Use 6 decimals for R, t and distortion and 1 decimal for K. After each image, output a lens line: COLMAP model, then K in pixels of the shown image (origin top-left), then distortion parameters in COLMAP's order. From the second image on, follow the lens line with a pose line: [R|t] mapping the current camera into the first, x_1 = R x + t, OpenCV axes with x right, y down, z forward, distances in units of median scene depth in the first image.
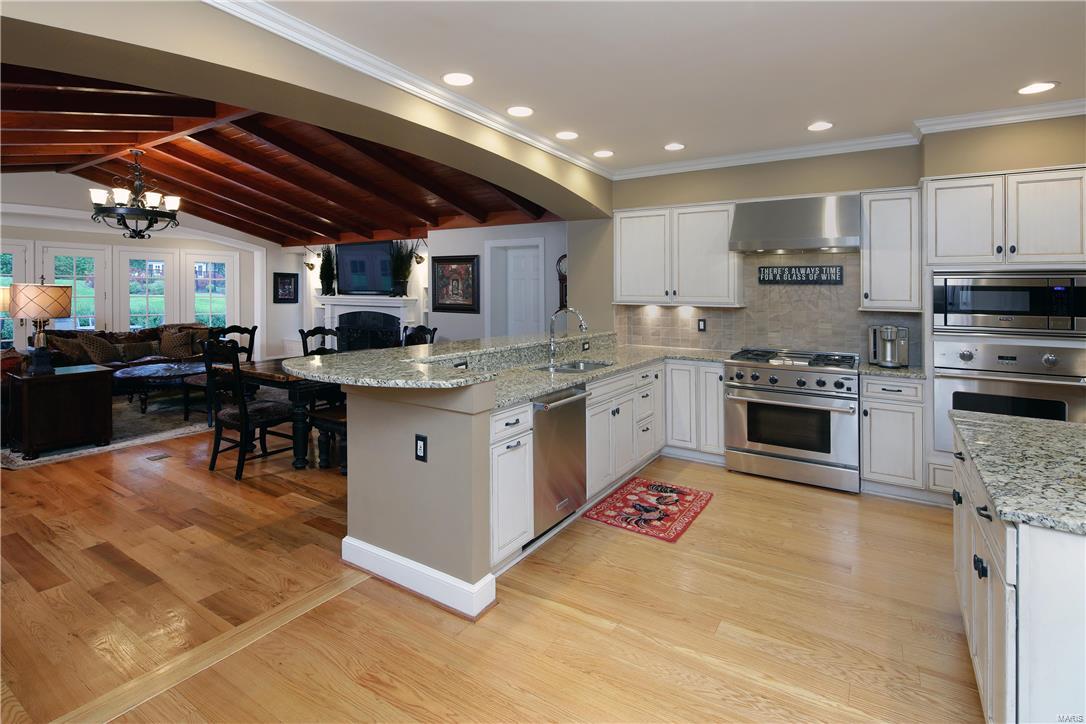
lens RADIAL K [[526.3, 0, 556.5], [0, 526.3, 298.2], [0, 0, 1]] dist [0.001516, -0.001074]
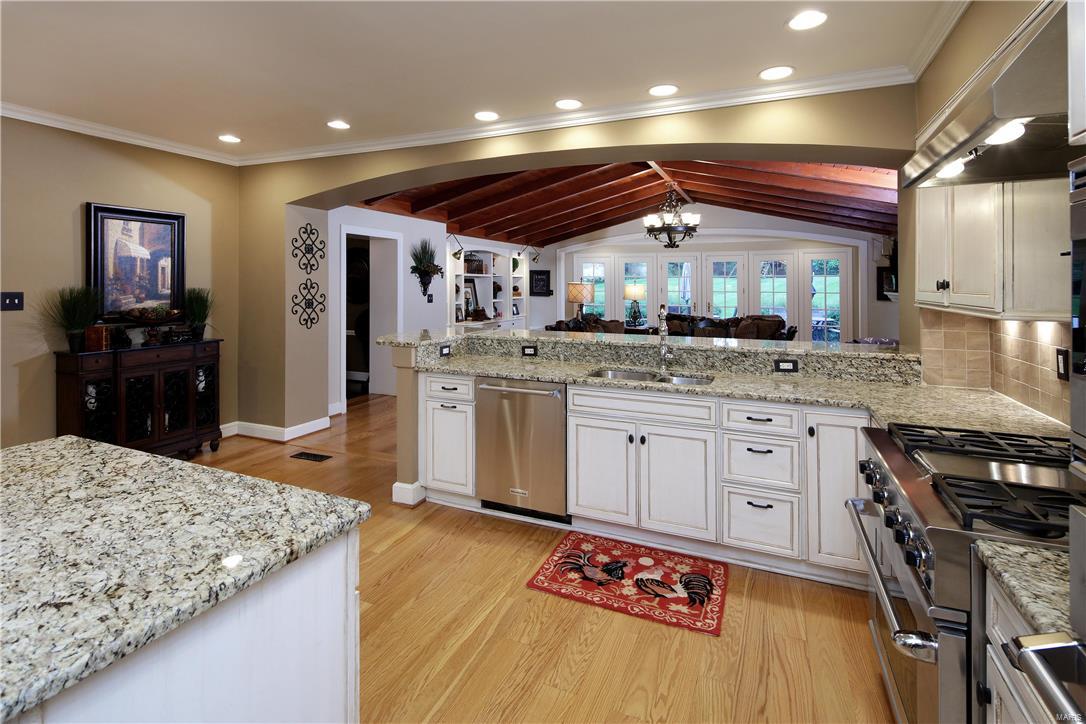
lens RADIAL K [[526.3, 0, 518.7], [0, 526.3, 285.1], [0, 0, 1]] dist [0.001516, -0.001074]
pose [[0.126710, -0.005705, -0.991923, 0.630857], [-0.011145, 0.999912, -0.007174, -0.003421], [0.991877, 0.011964, 0.126635, 0.527670]]
